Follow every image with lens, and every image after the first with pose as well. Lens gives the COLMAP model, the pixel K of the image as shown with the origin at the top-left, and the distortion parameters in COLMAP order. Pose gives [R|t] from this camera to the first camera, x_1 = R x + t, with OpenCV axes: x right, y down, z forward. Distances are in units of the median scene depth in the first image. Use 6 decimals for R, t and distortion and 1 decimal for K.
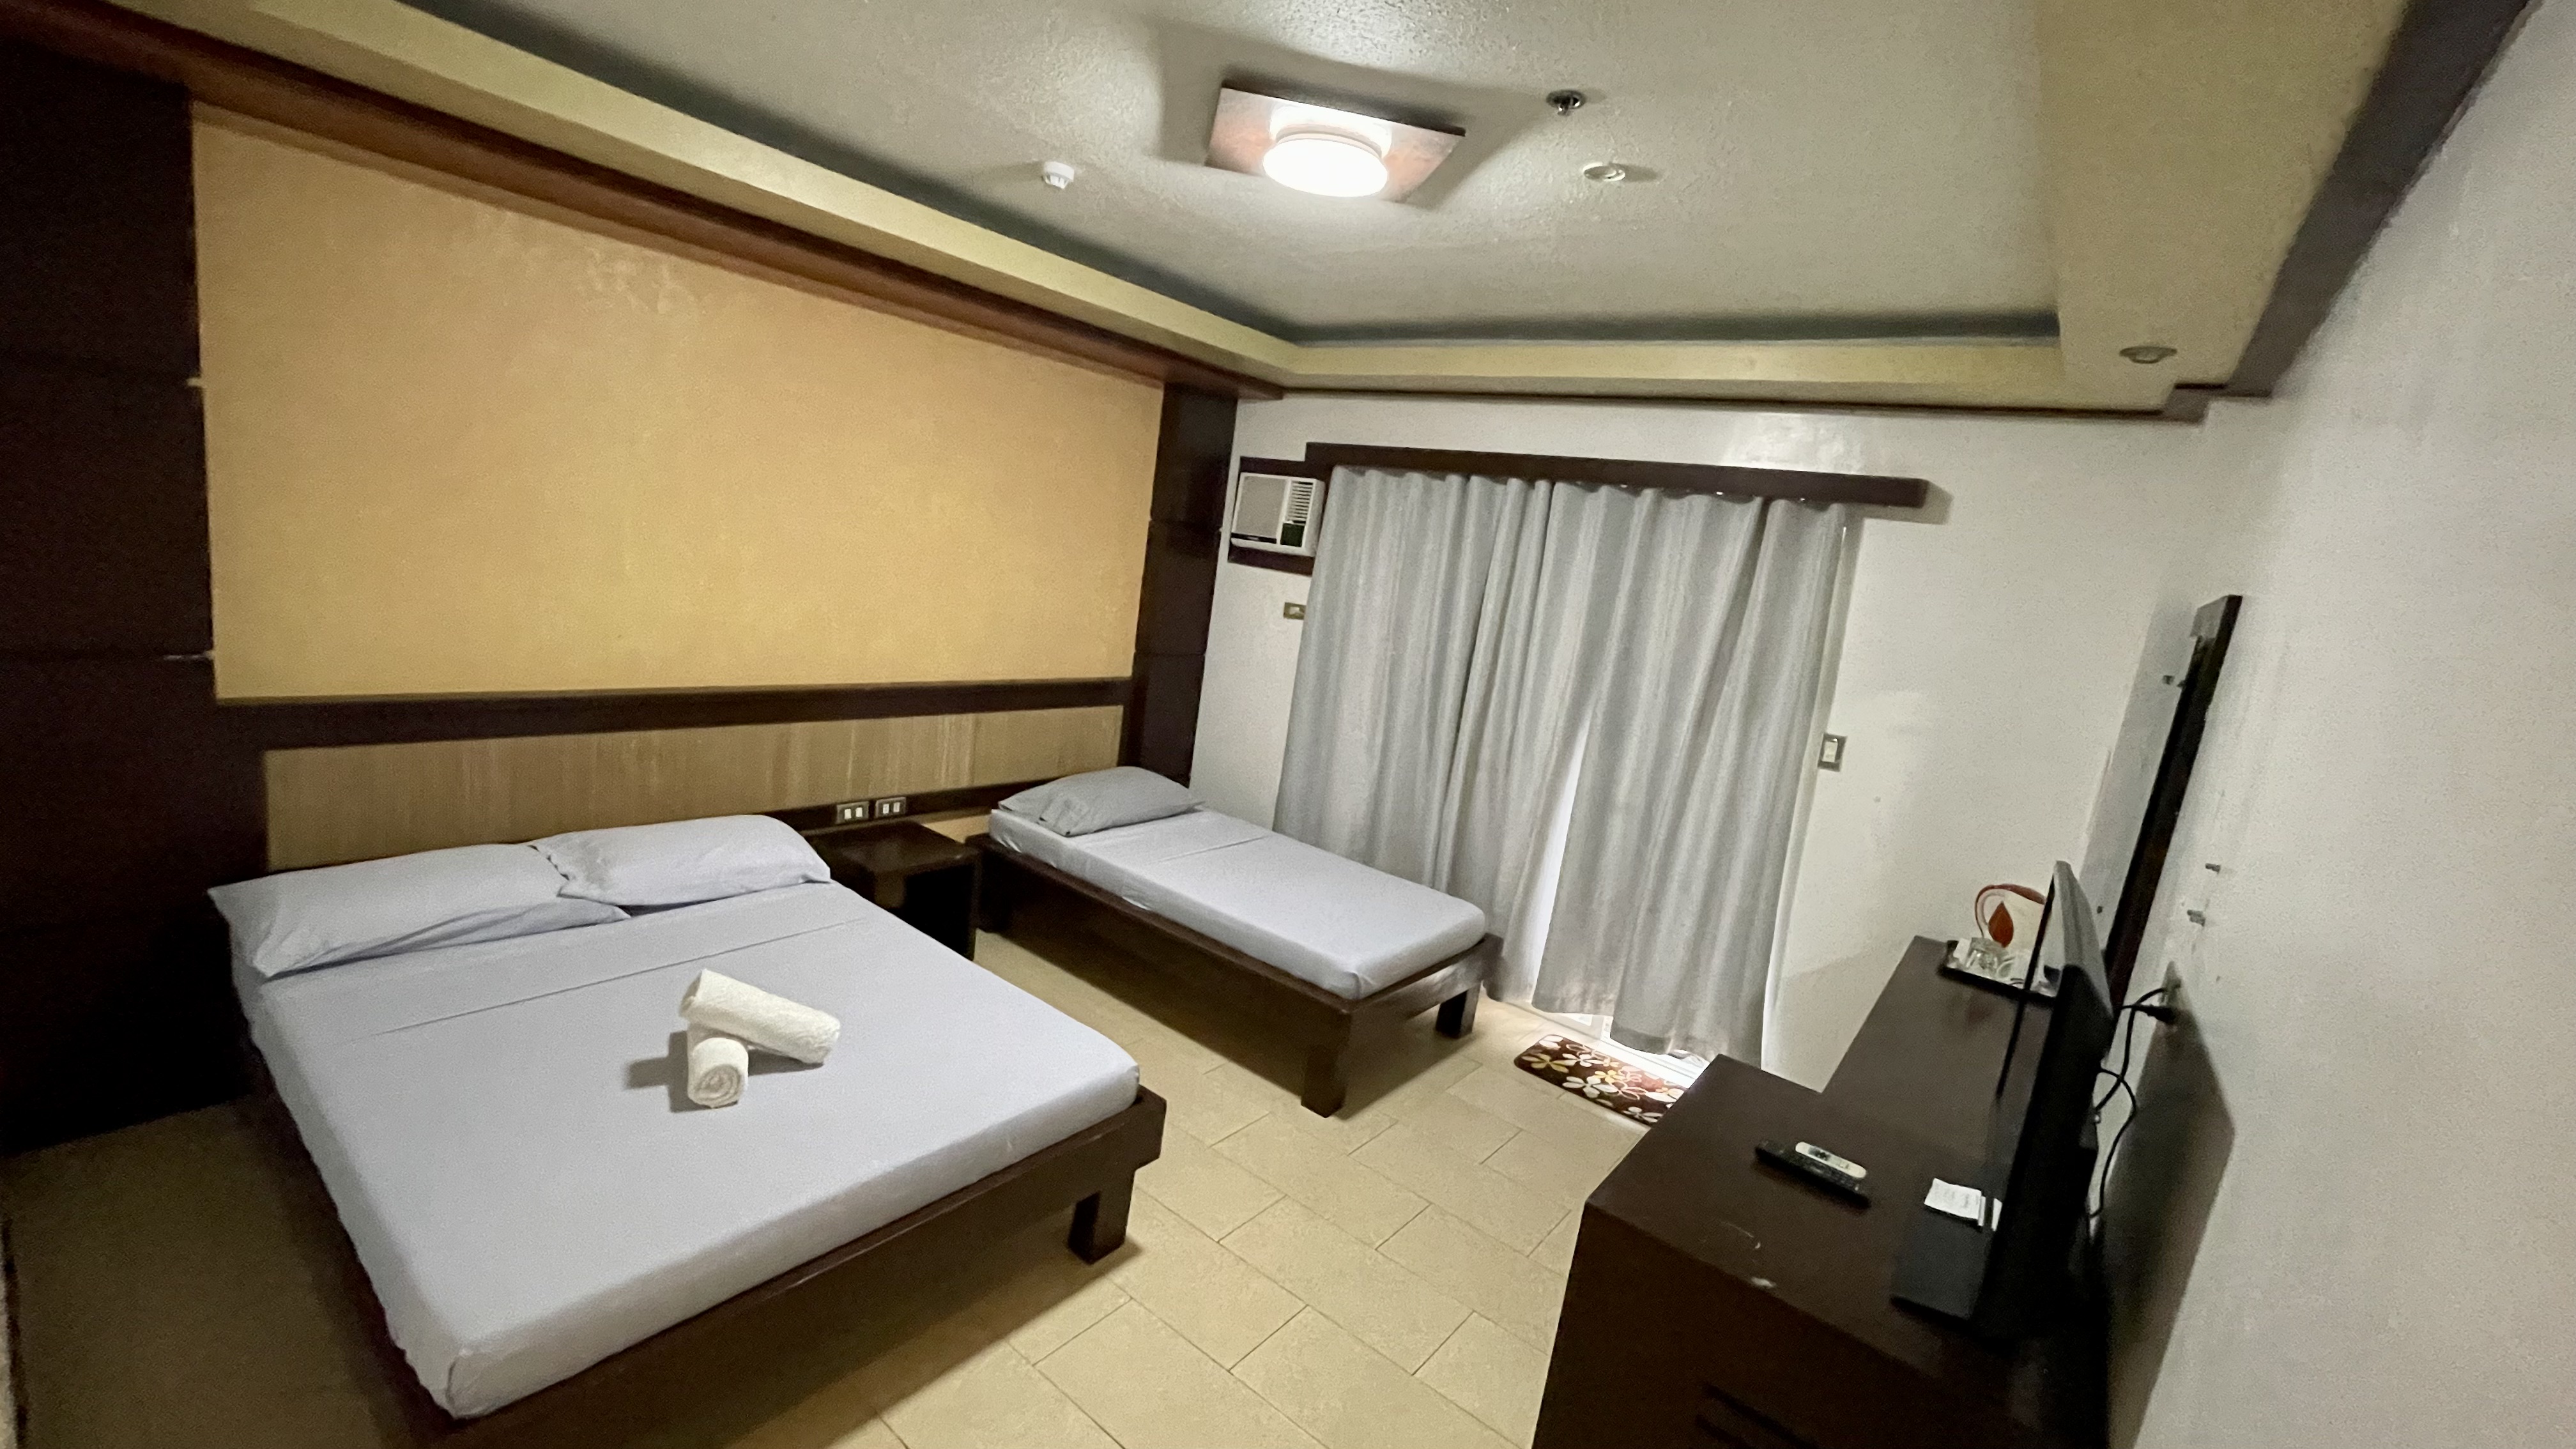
lens RADIAL K [[1047.4, 0, 1290.3], [0, 1047.4, 718.3], [0, 0, 1]] dist [0.008658, 0.002359]
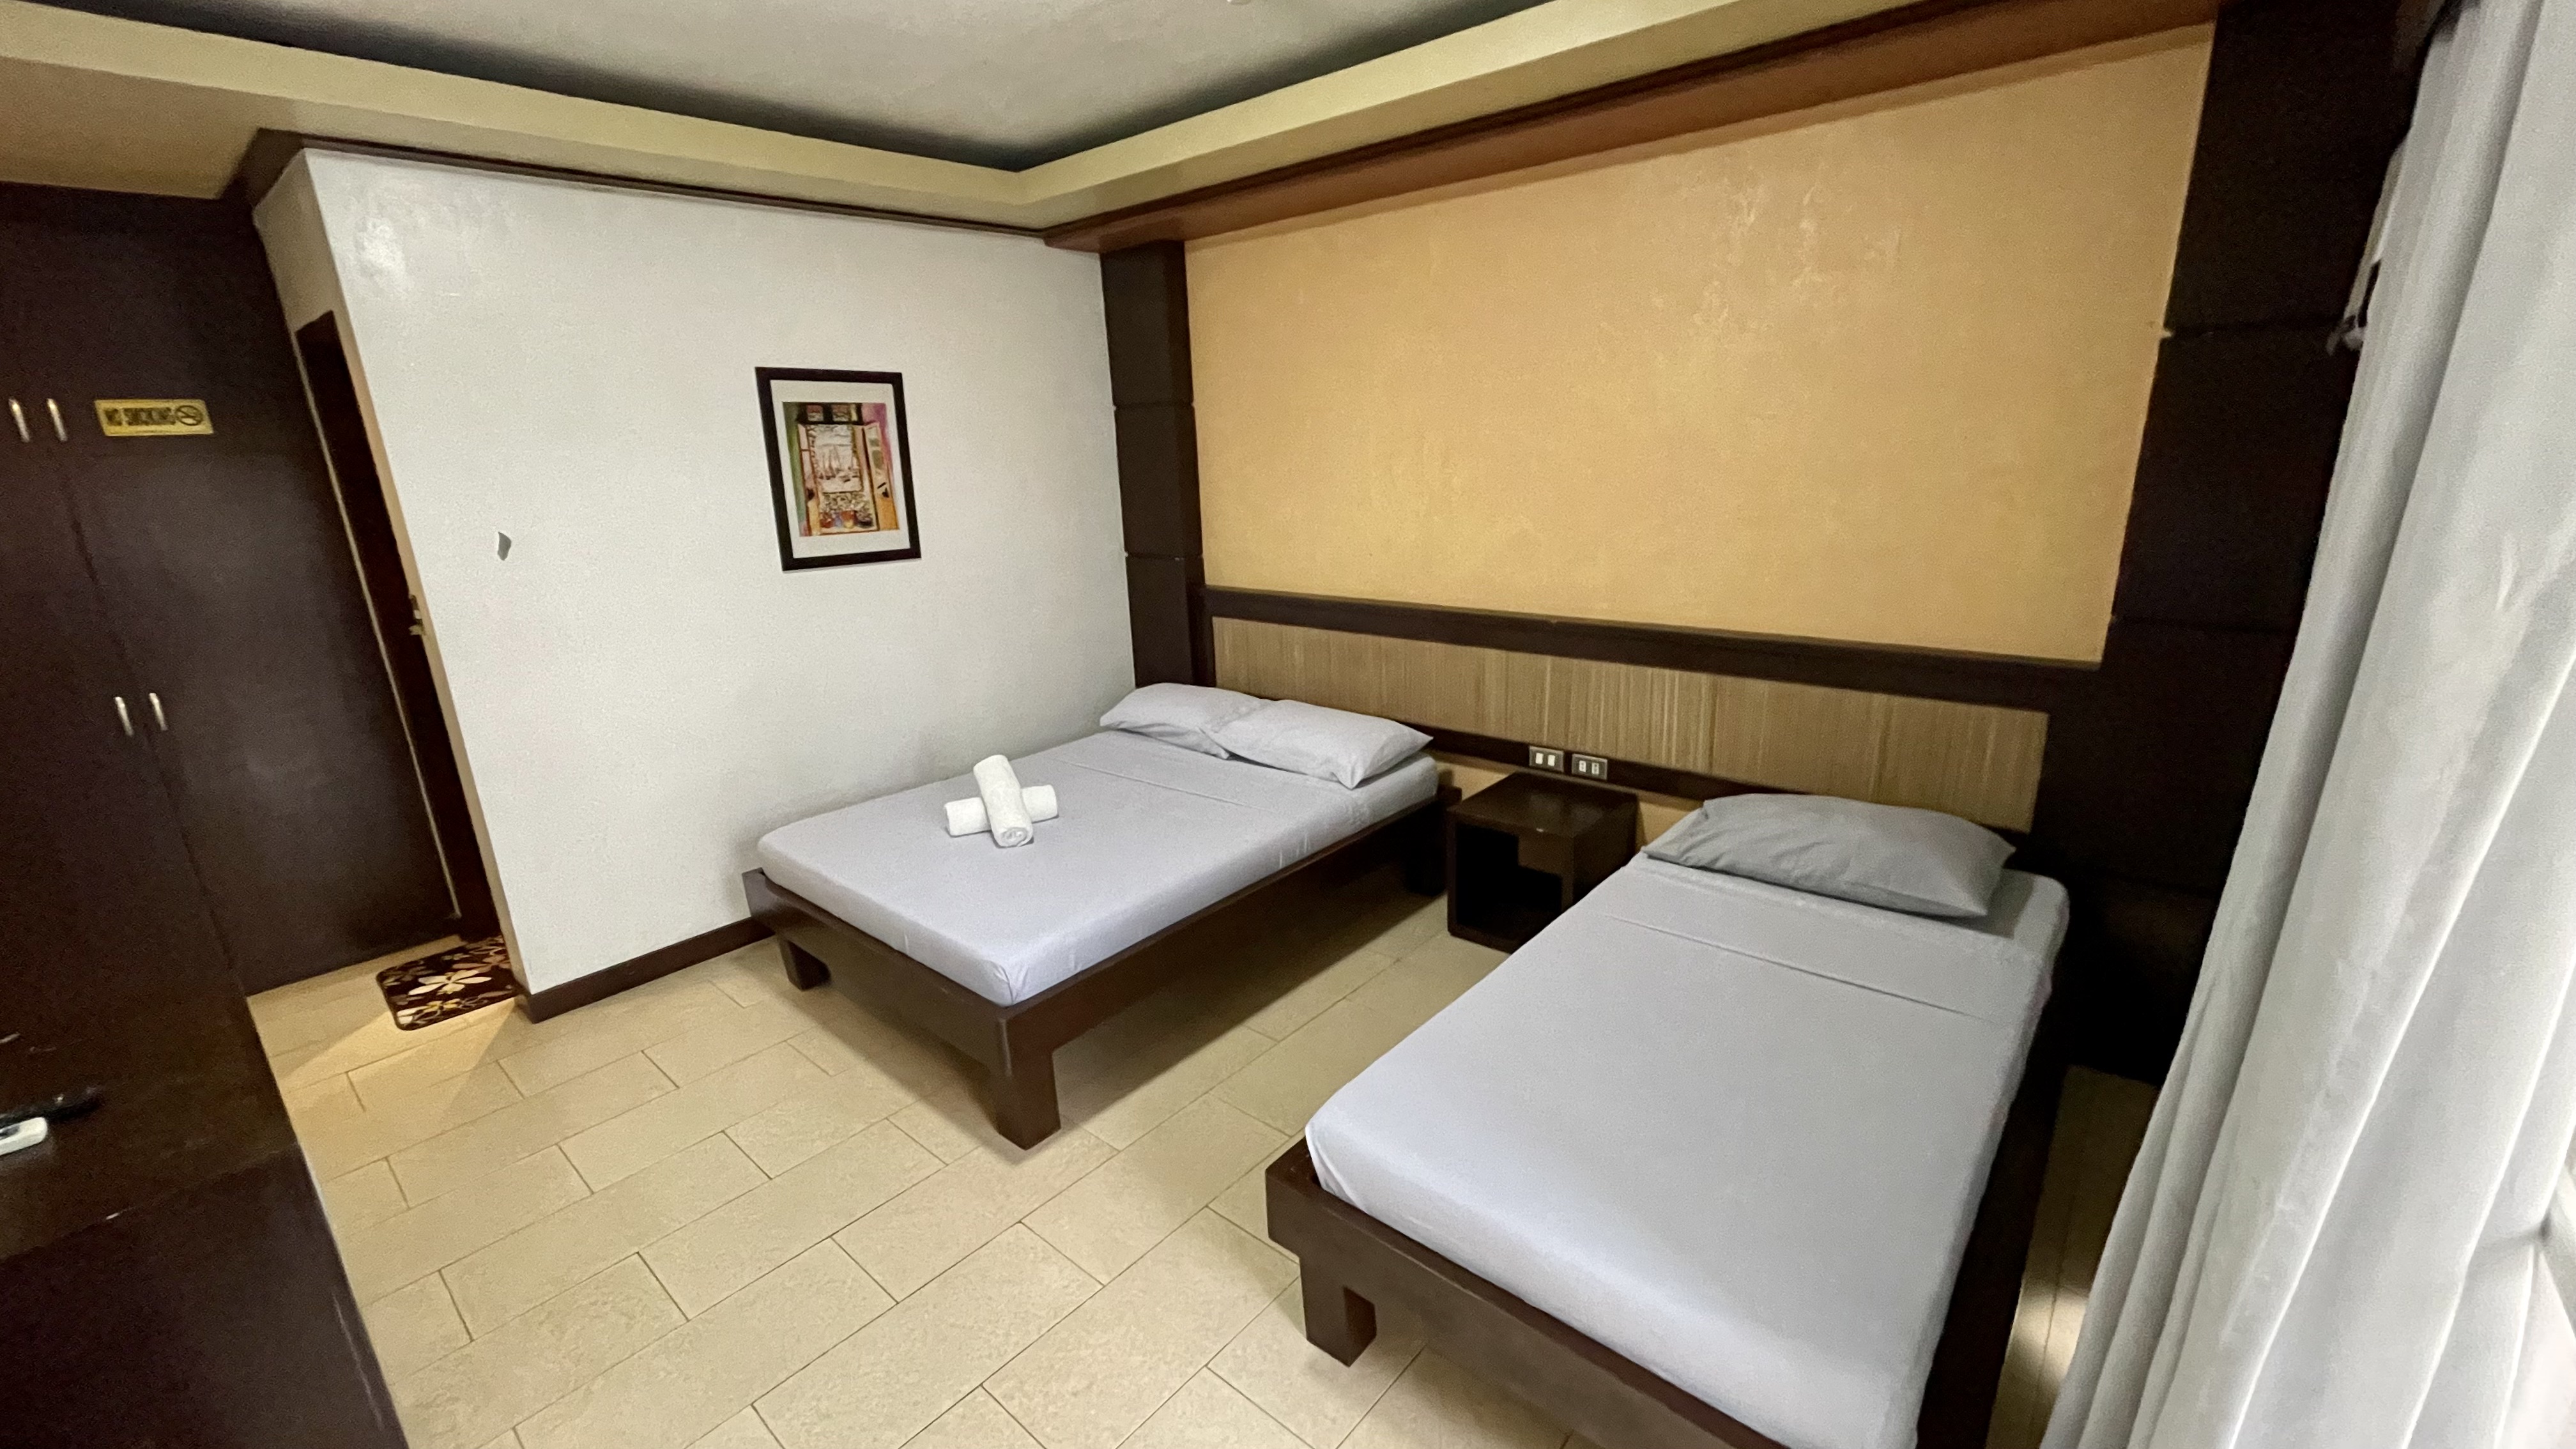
lens RADIAL K [[1047.4, 0, 1259.5], [0, 1047.4, 722.4], [0, 0, 1]] dist [0.008658, 0.002359]
pose [[-0.077208, 0.143794, -0.986591, 0.639046], [-0.128428, 0.979867, 0.152865, -0.061743], [0.988709, 0.138508, -0.057186, 1.047973]]
